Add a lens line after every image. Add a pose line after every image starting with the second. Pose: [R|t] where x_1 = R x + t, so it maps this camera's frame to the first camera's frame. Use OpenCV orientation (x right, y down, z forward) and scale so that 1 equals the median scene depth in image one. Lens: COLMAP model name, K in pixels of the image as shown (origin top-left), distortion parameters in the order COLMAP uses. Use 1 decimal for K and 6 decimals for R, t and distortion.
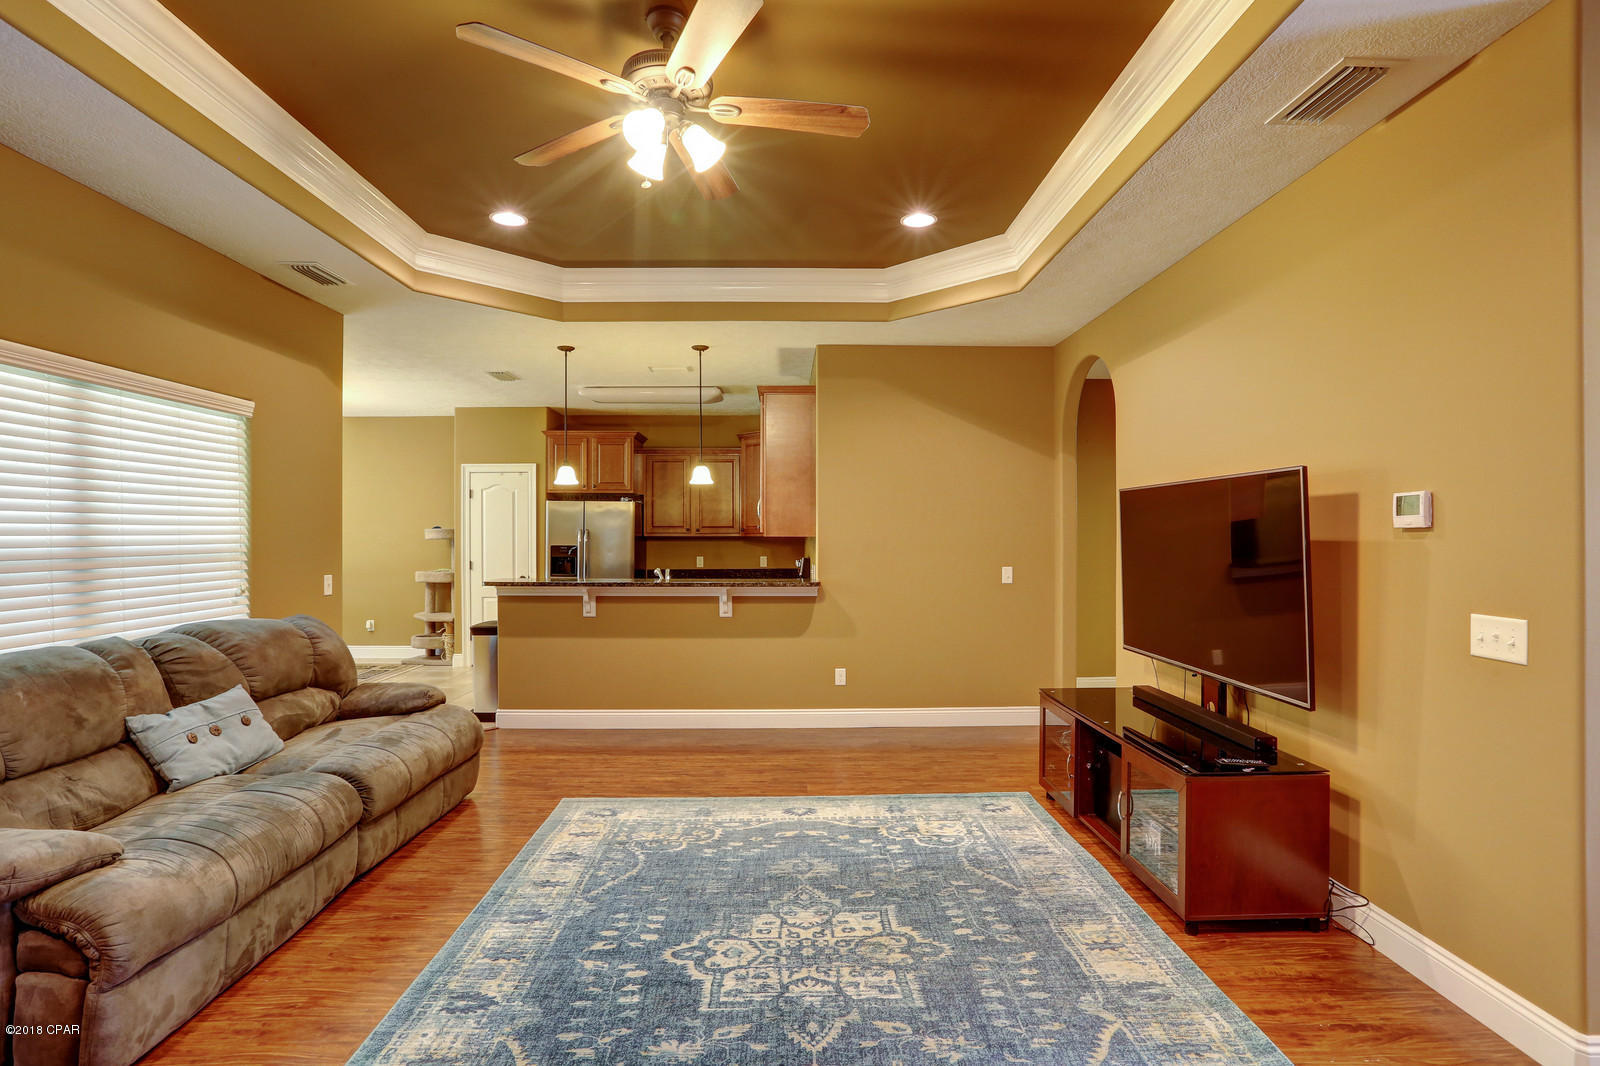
lens RADIAL K [[788.9, 0, 788.6], [0, 788.9, 521.1], [0, 0, 1]] dist [-0.042858, 0.021253]
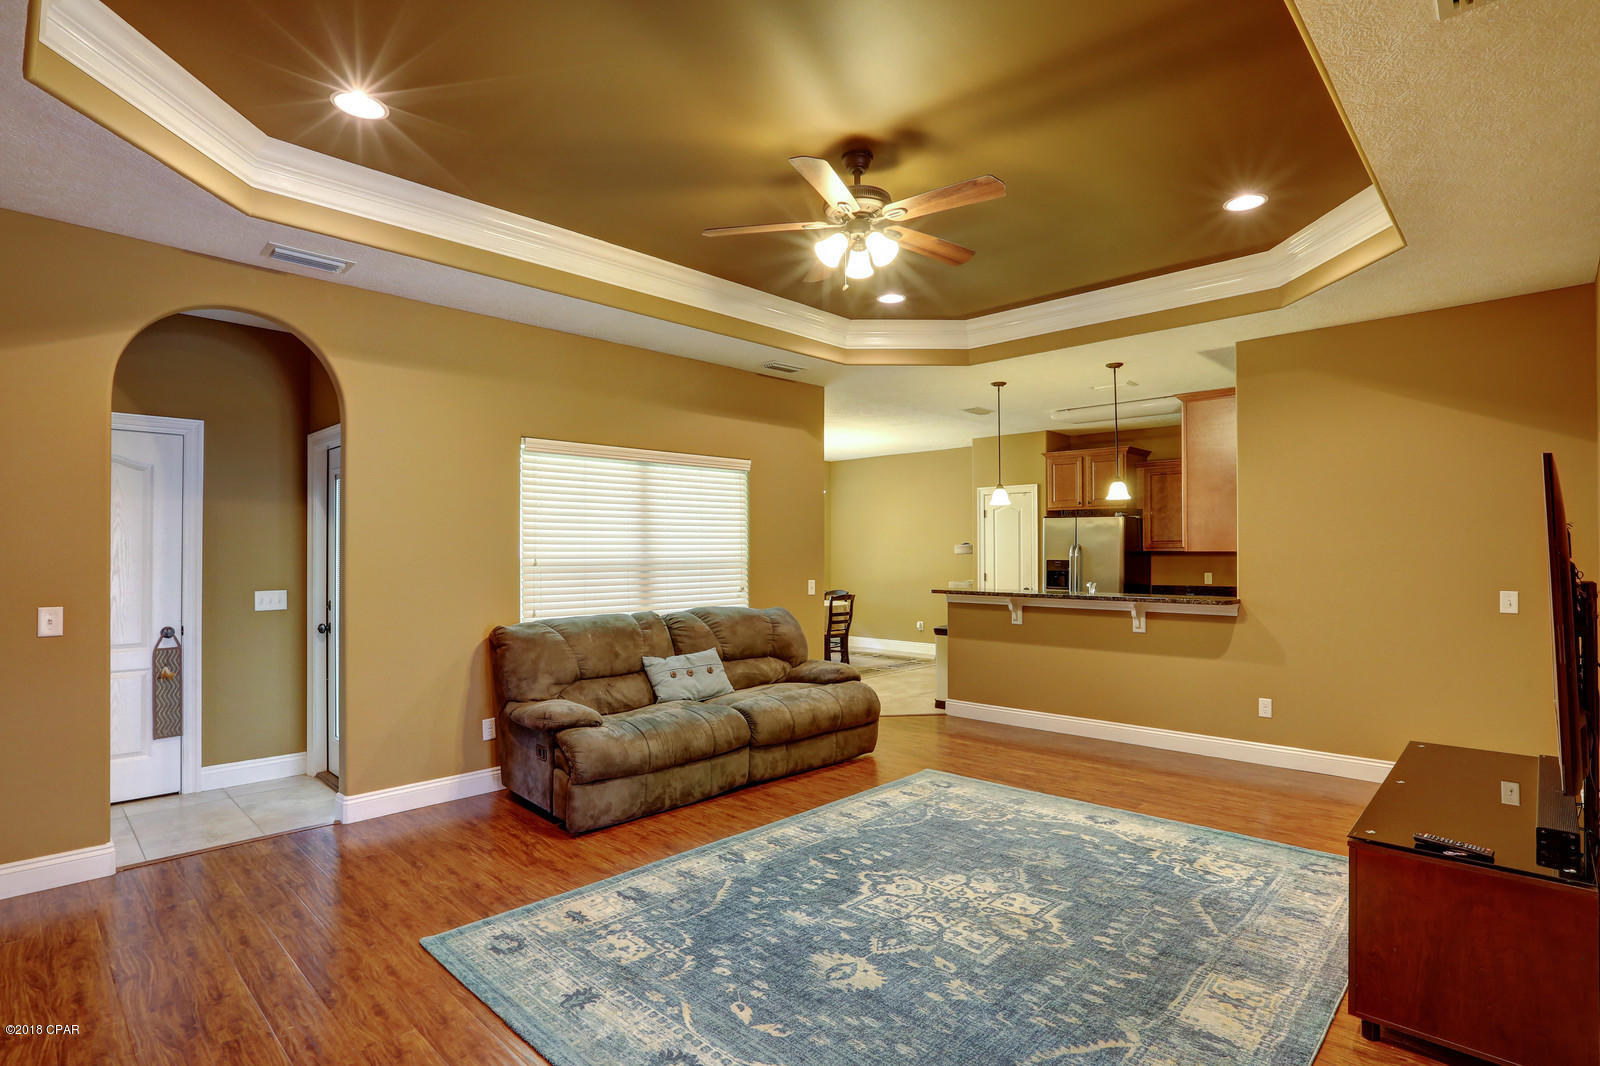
lens RADIAL K [[788.9, 0, 802.3], [0, 788.9, 534.0], [0, 0, 1]] dist [-0.042858, 0.021253]
pose [[0.710430, -0.015480, -0.703597, 0.507288], [0.014377, 0.999869, -0.007482, -0.002994], [0.703621, -0.004800, 0.710560, -0.001041]]
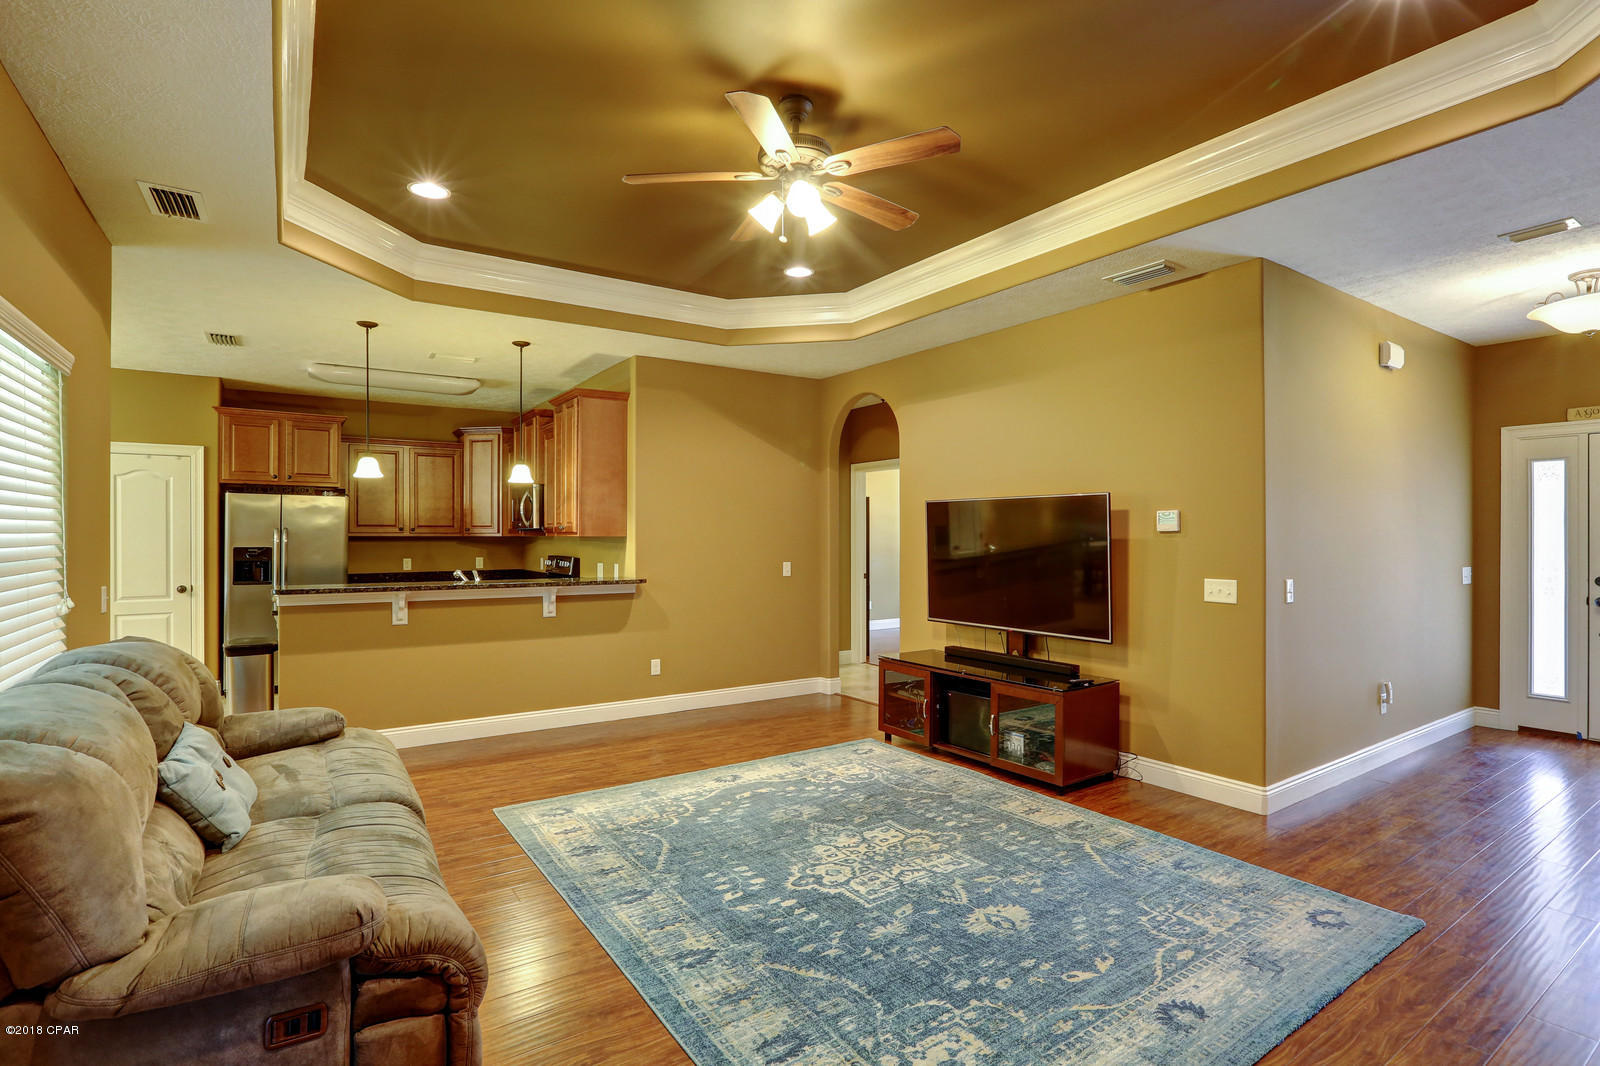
lens RADIAL K [[788.9, 0, 796.7], [0, 788.9, 520.7], [0, 0, 1]] dist [-0.042858, 0.021253]
pose [[0.835664, 0.012515, 0.549098, -0.583867], [-0.011436, 0.999920, -0.005385, 0.002202], [-0.549122, -0.001779, 0.835740, -0.003821]]
